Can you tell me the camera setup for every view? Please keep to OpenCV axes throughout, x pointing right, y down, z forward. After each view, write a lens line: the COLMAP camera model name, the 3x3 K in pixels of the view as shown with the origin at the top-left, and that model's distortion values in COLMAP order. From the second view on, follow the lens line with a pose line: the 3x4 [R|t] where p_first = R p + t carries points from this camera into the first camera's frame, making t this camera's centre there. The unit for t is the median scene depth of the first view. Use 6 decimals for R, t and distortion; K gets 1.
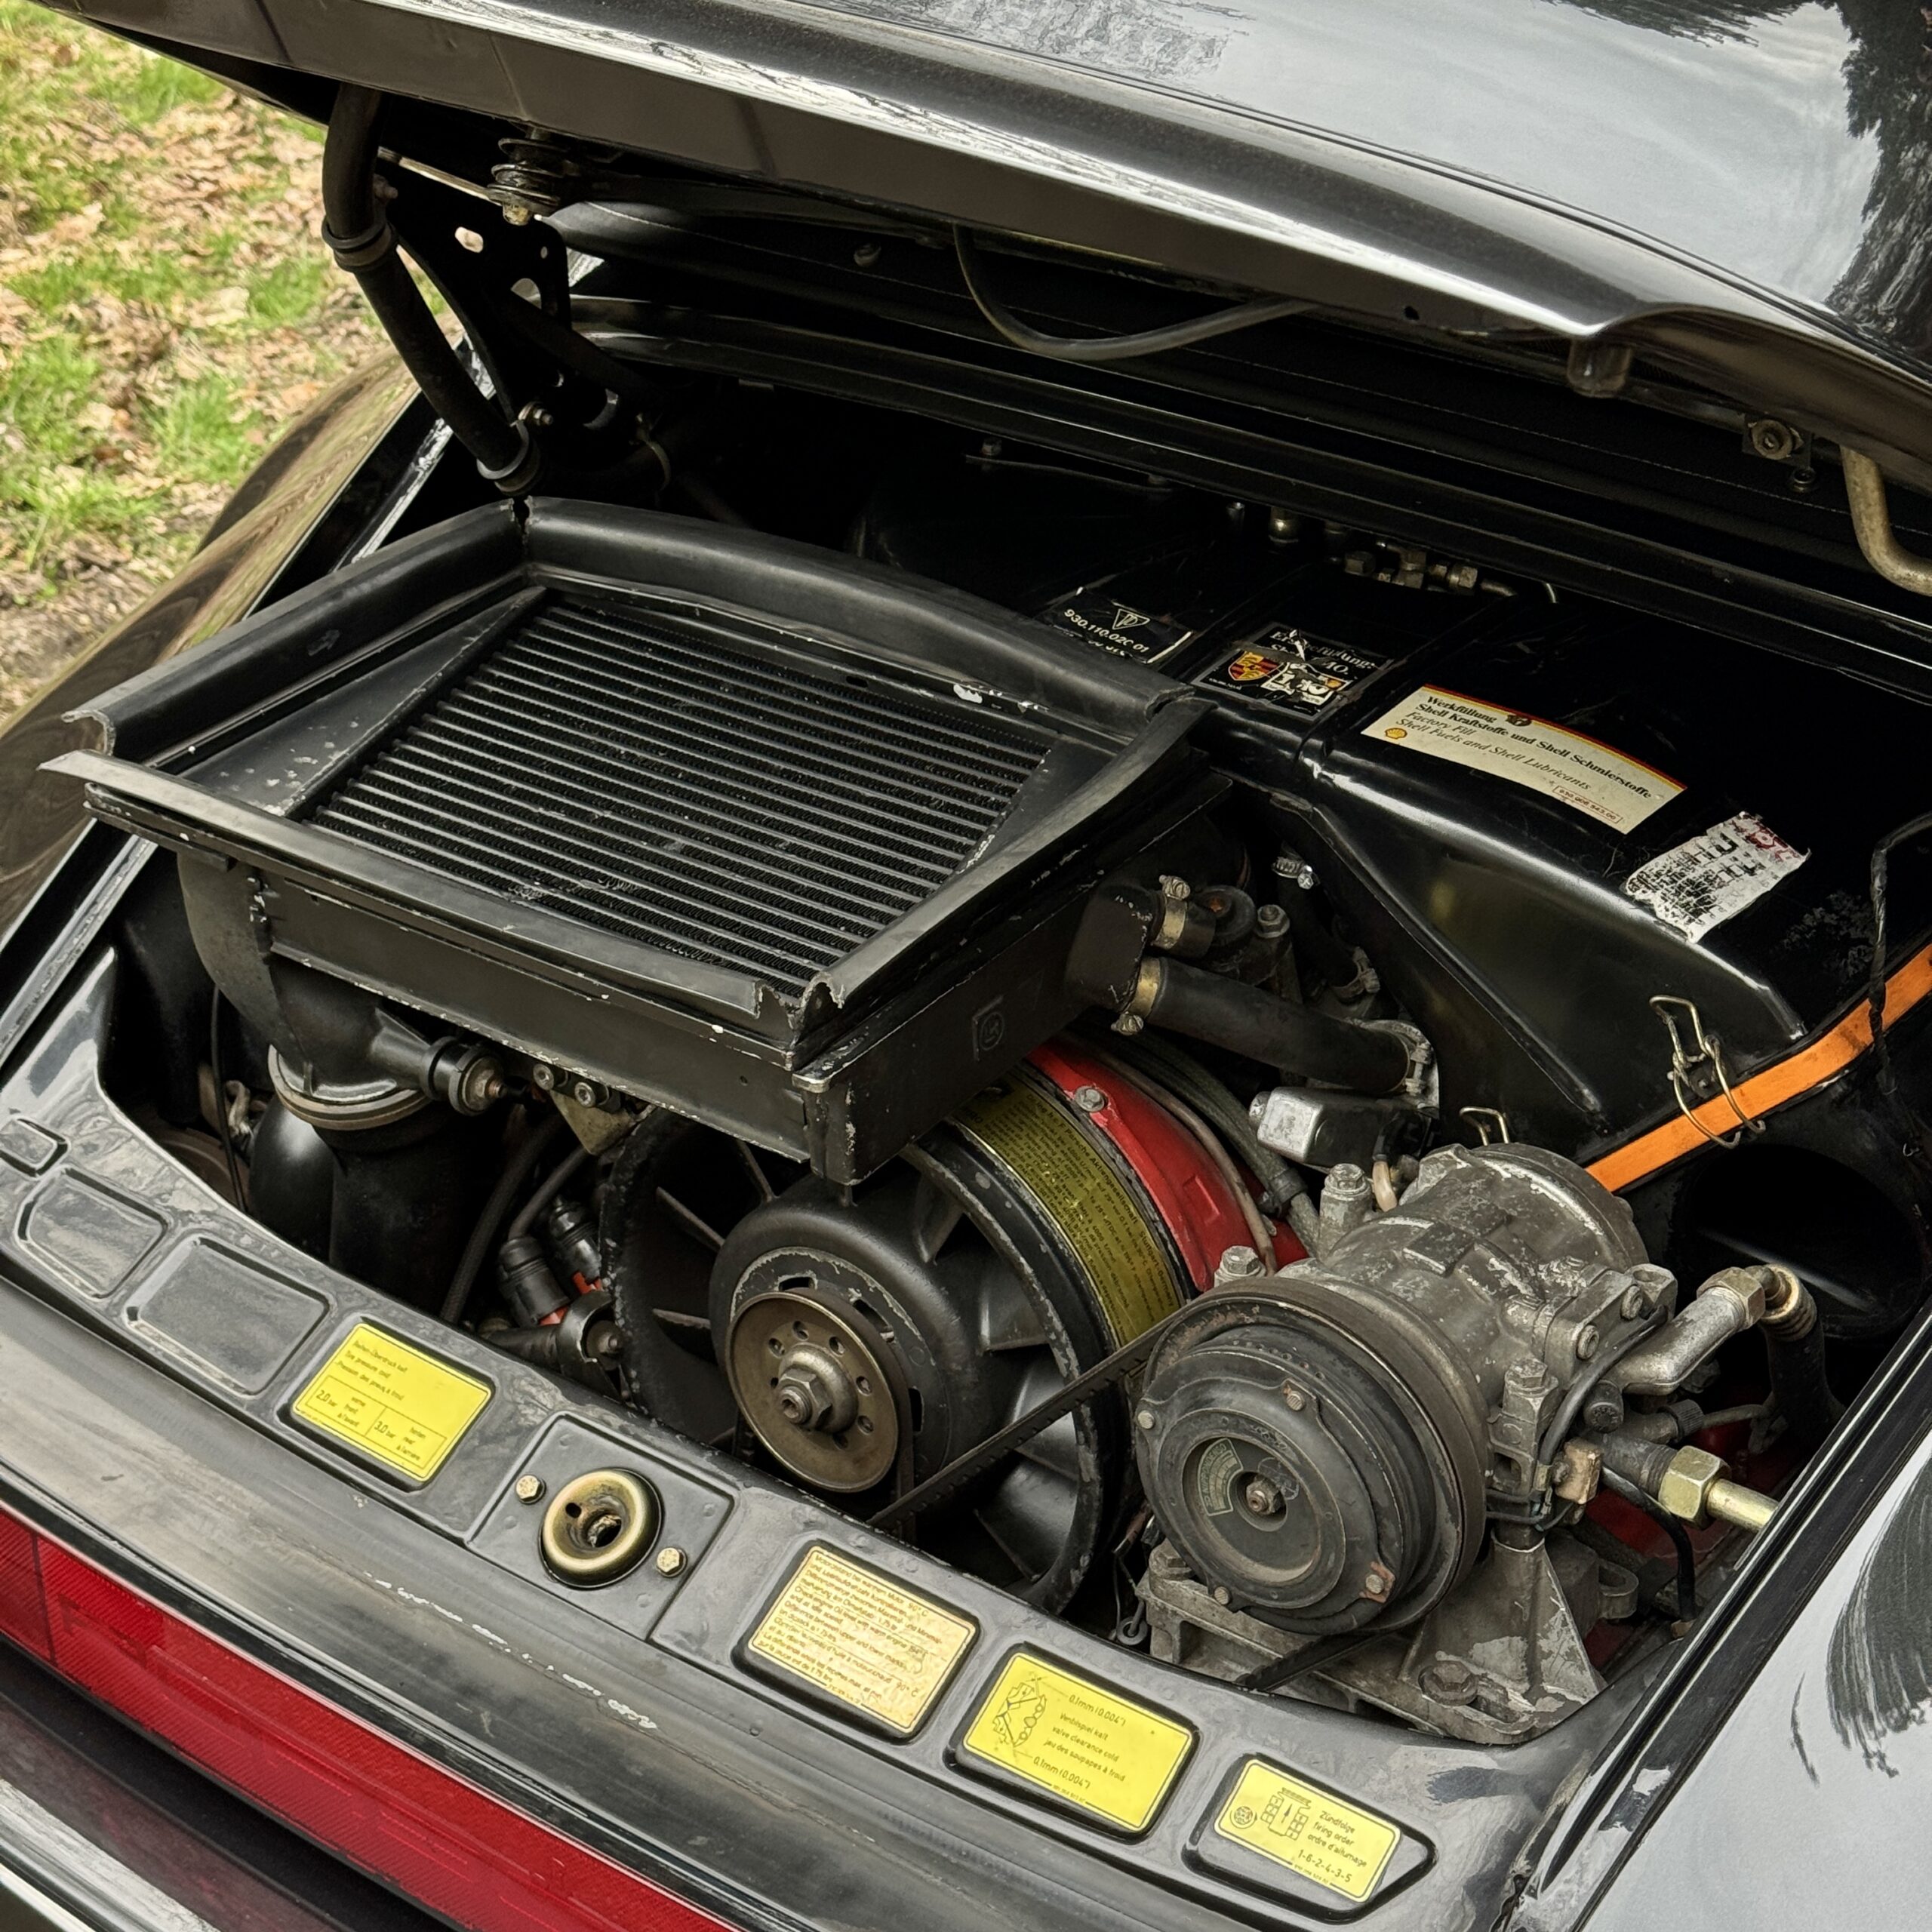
lens RADIAL K [[3611.5, 0, 968.2], [0, 3611.5, 978.5], [0, 0, 1]] dist [0.088686, 0.149054]
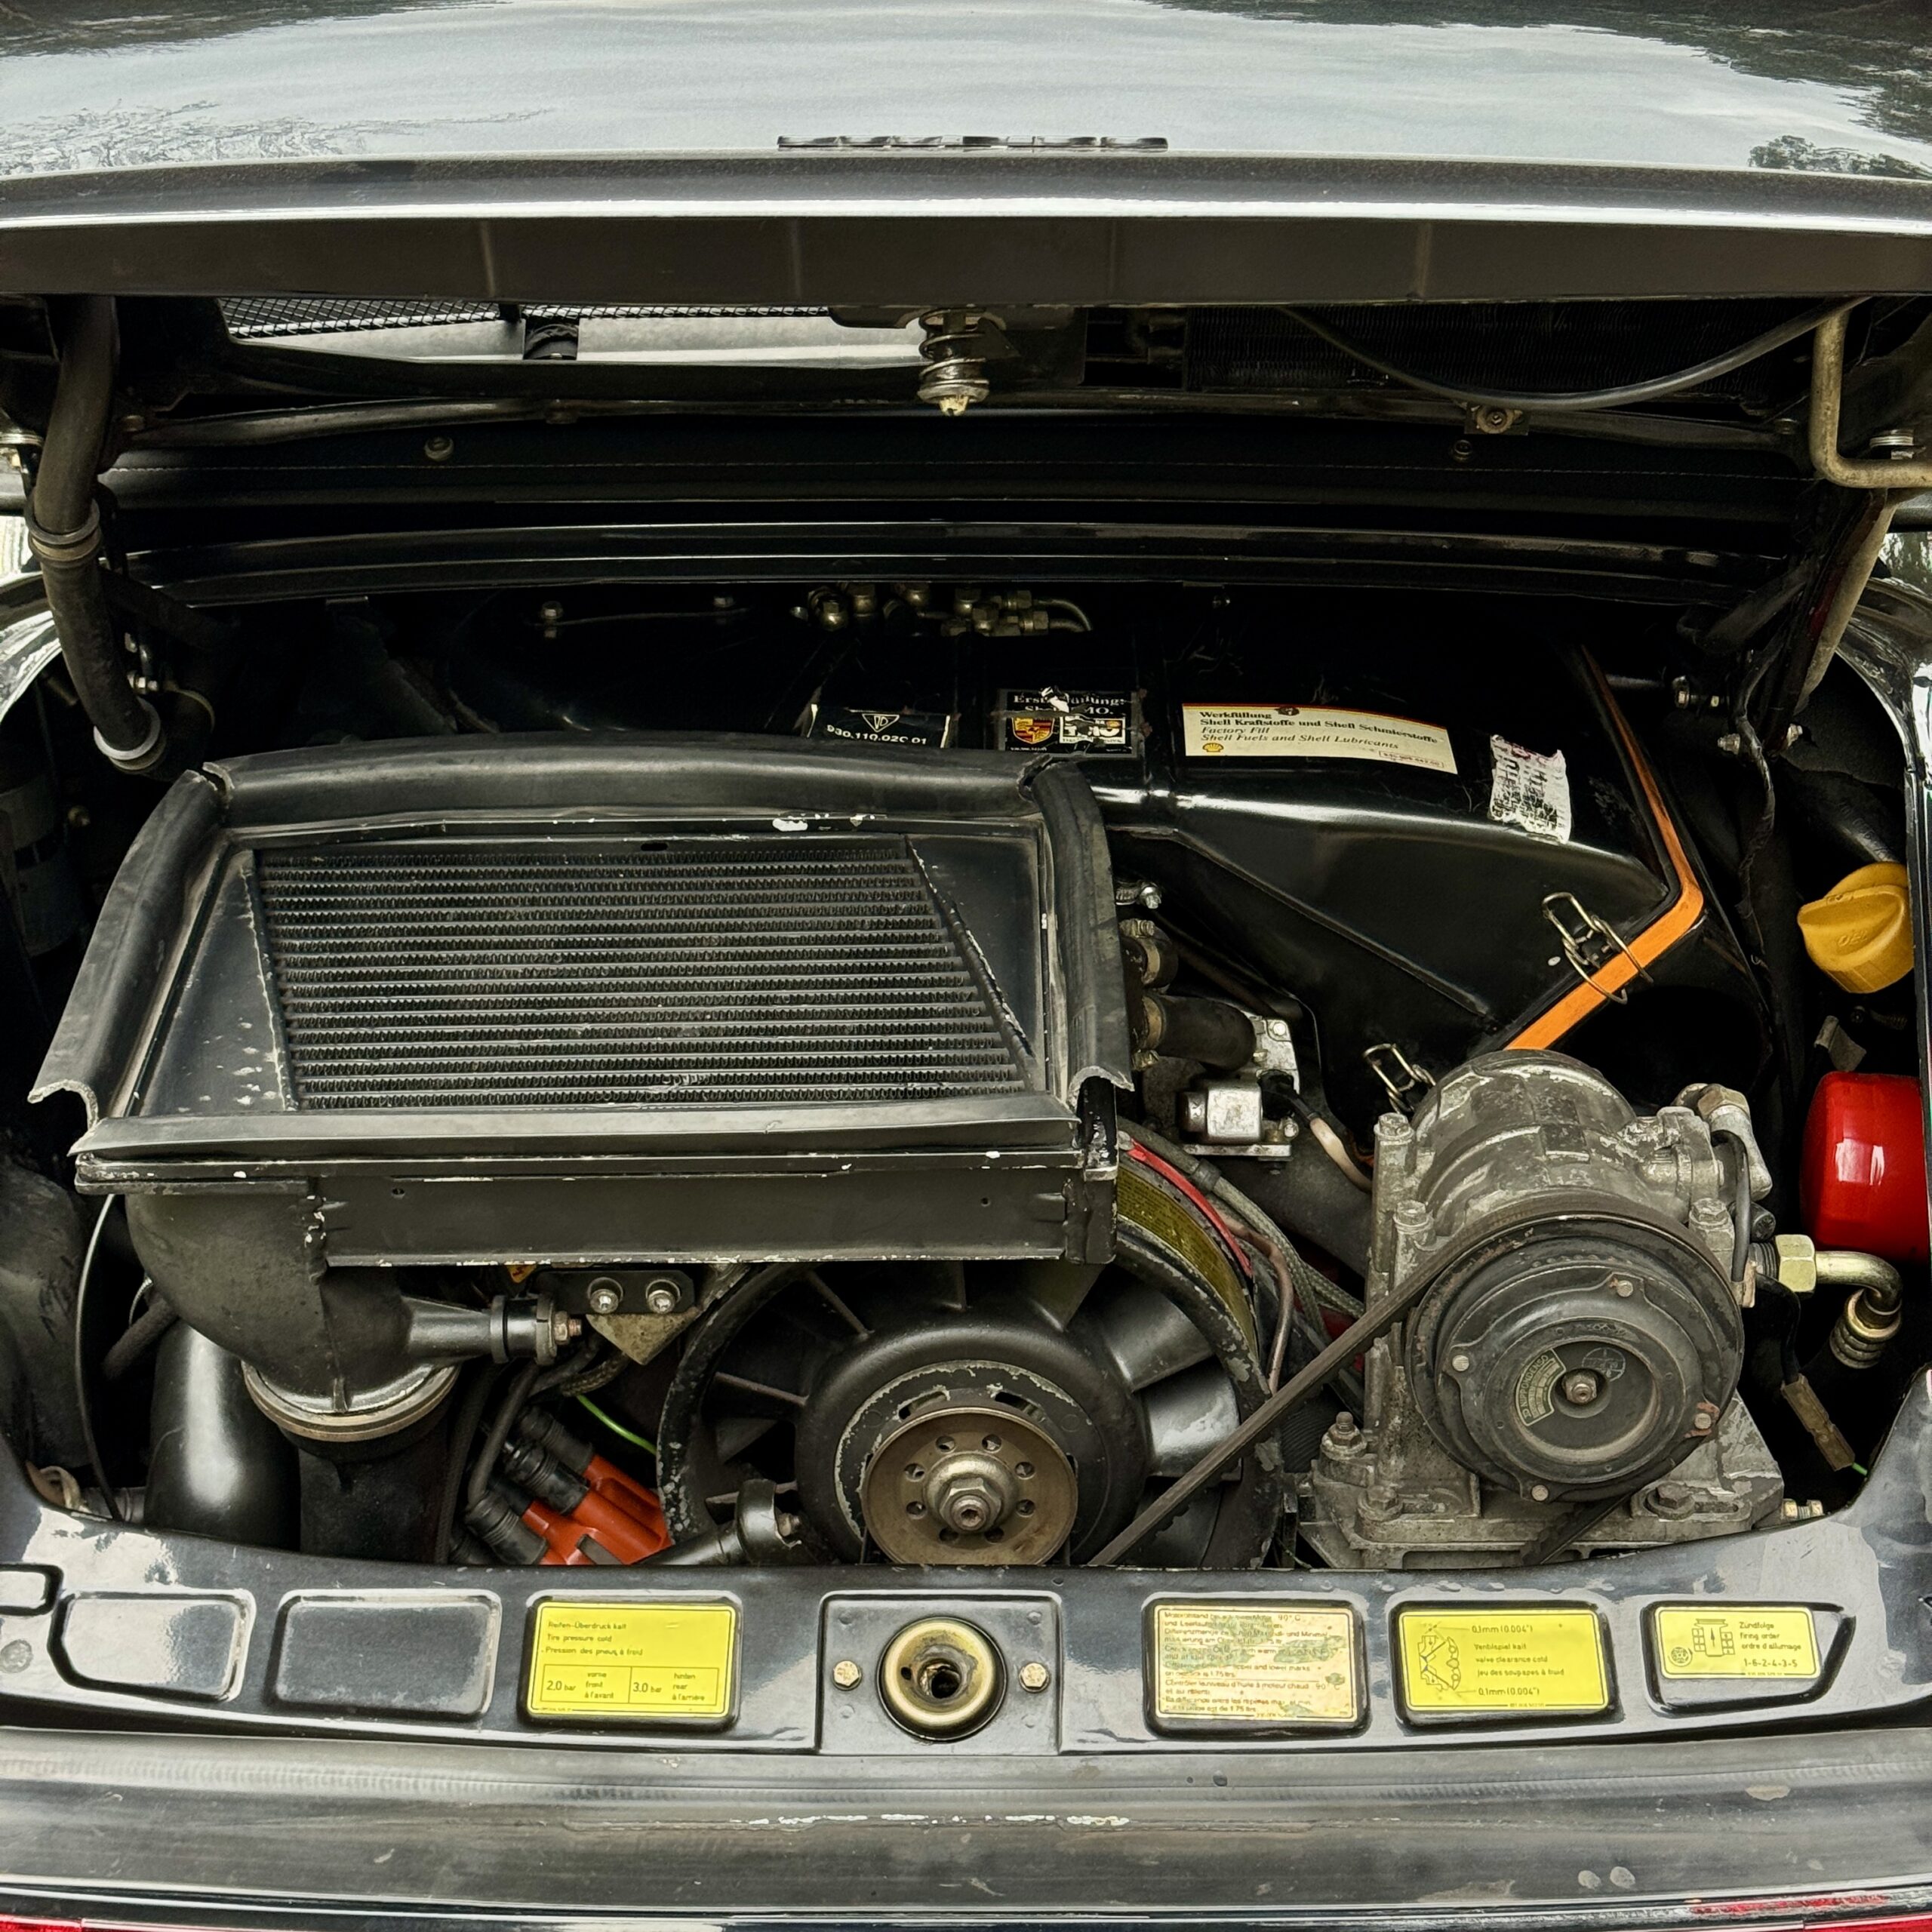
lens RADIAL K [[3605.4, 0, 966.0], [0, 3605.4, 966.0], [0, 0, 1]] dist [0.116616, 0.183098]
pose [[0.797783, -0.276287, 0.535917, -0.568358], [0.292525, 0.954578, 0.056662, -0.091128], [-0.527230, 0.111566, 0.842367, 0.118730]]
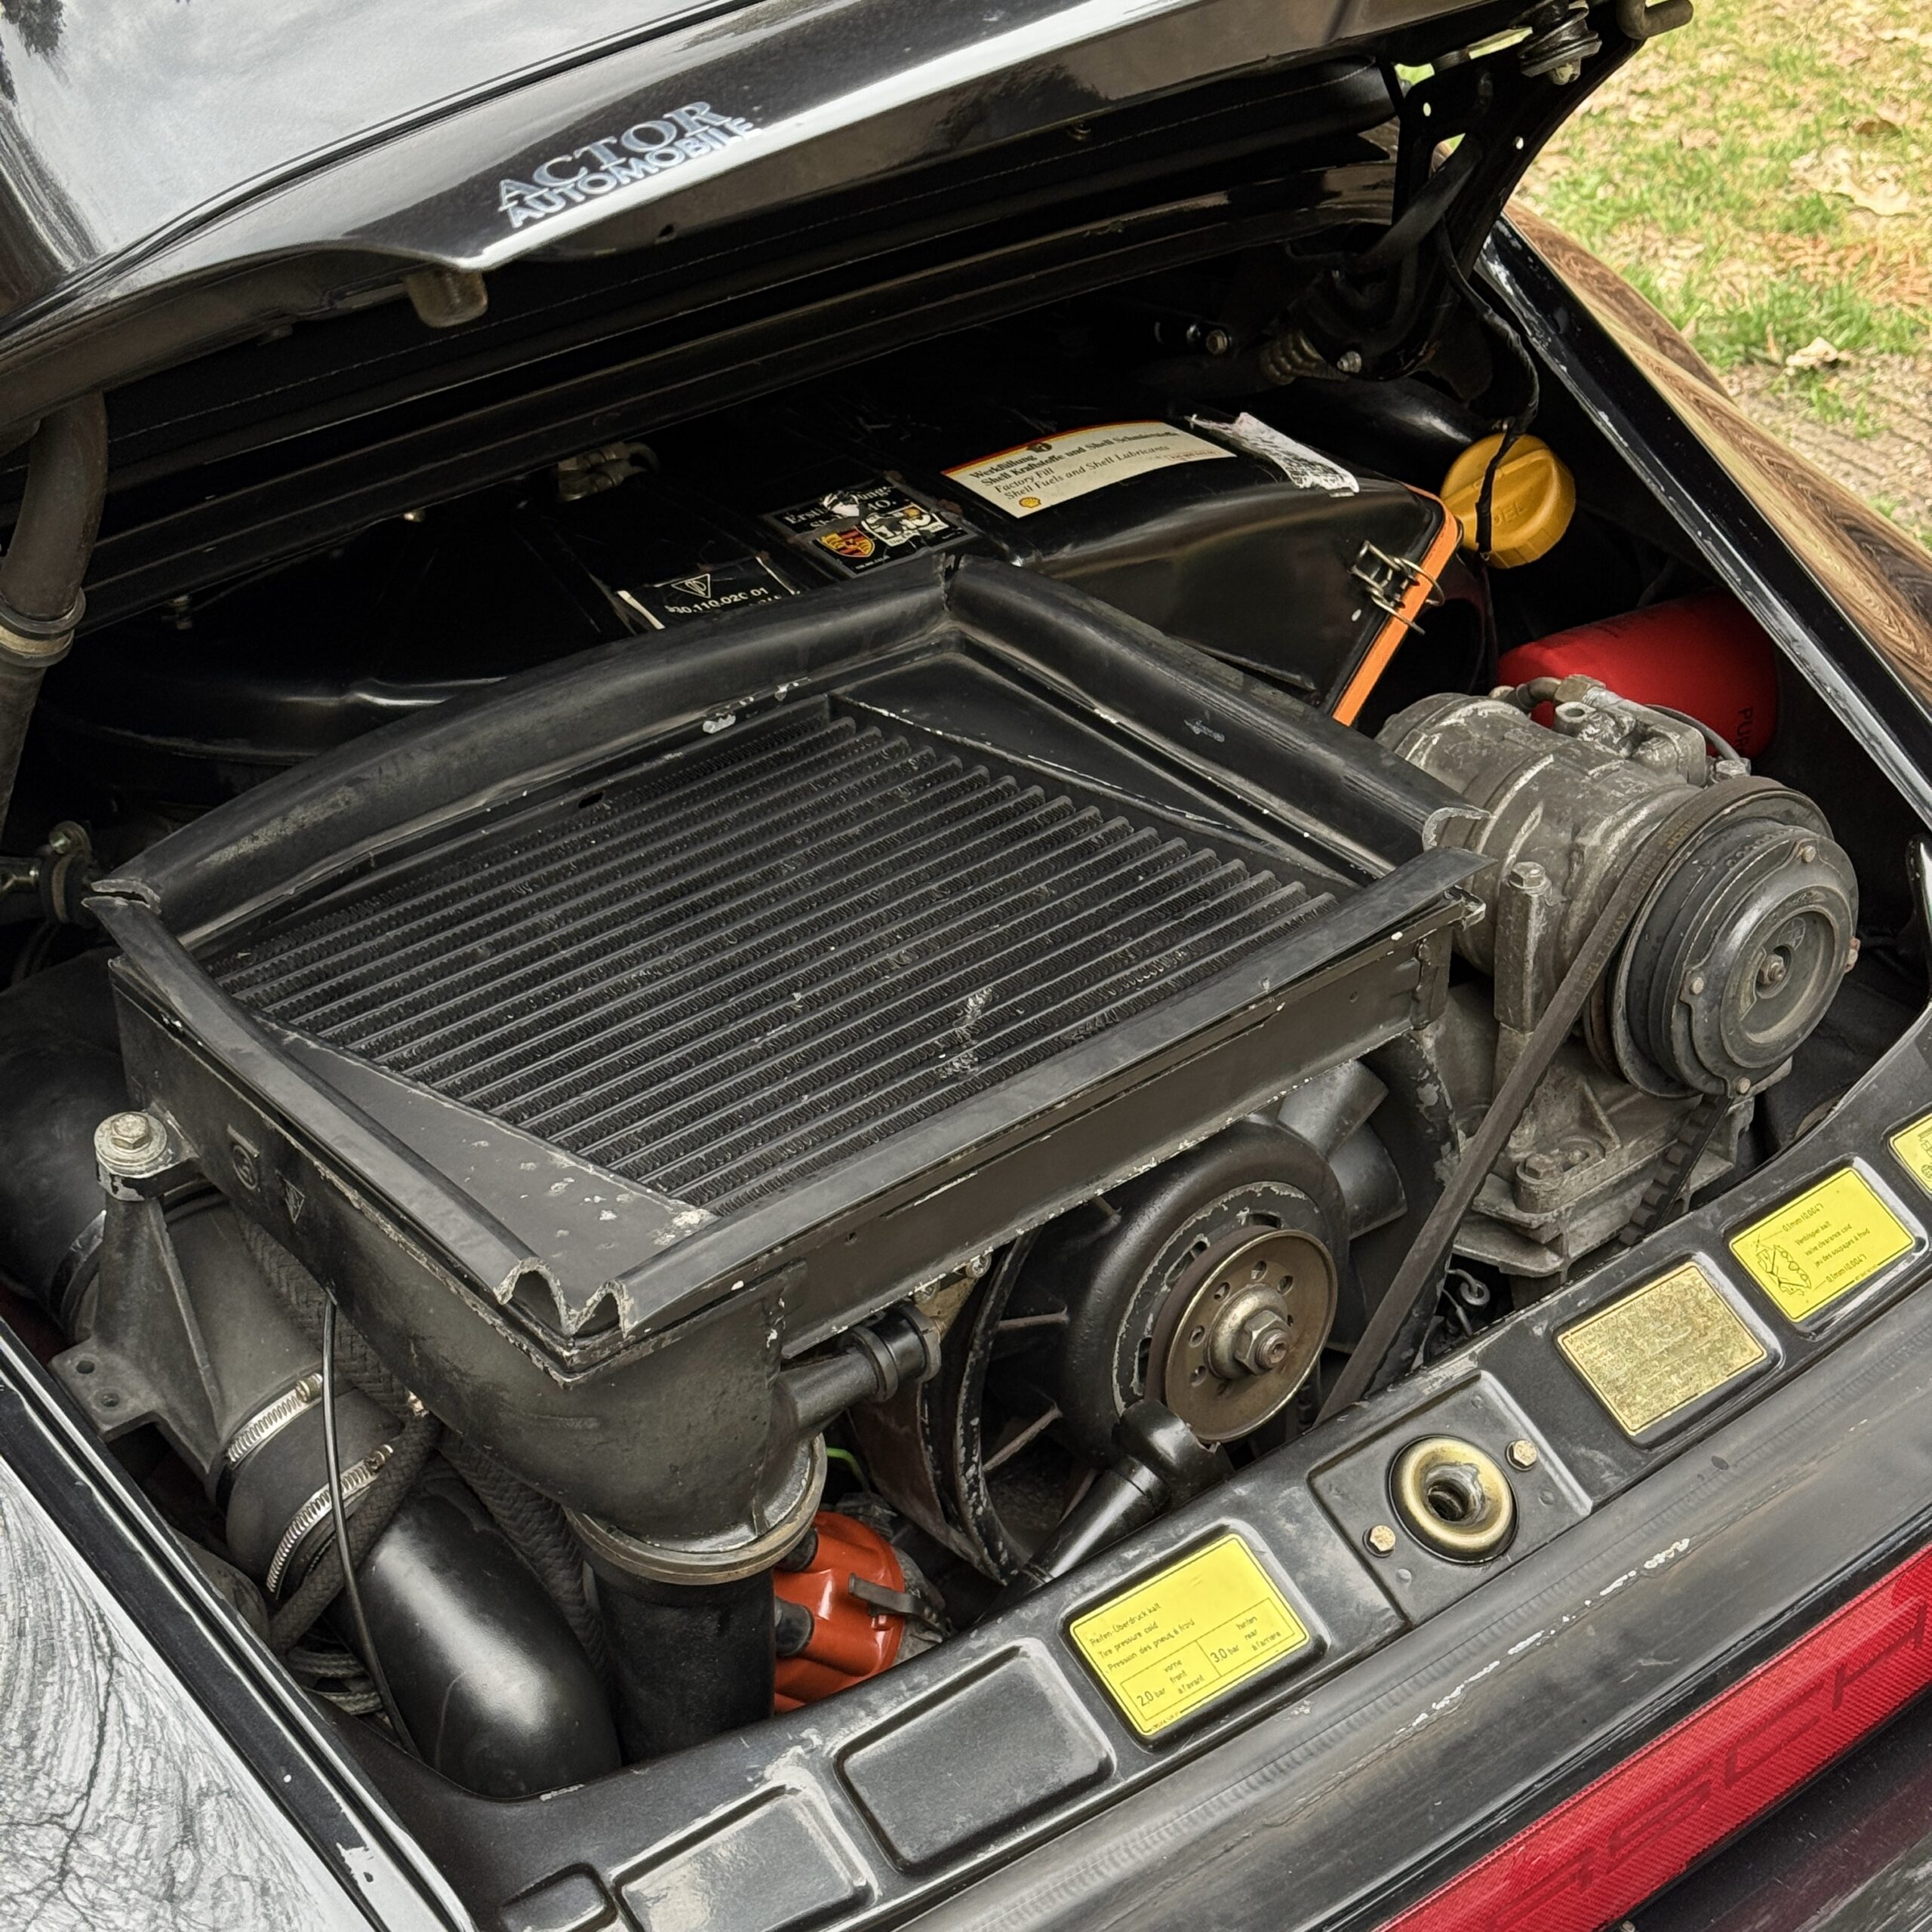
lens RADIAL K [[3611.5, 0, 968.2], [0, 3611.5, 978.5], [0, 0, 1]] dist [0.088686, 0.149054]
pose [[0.217618, -0.510151, 0.832099, -0.814797], [0.495429, 0.792273, 0.356165, -0.339471], [-0.840948, 0.334738, 0.425156, 0.646594]]
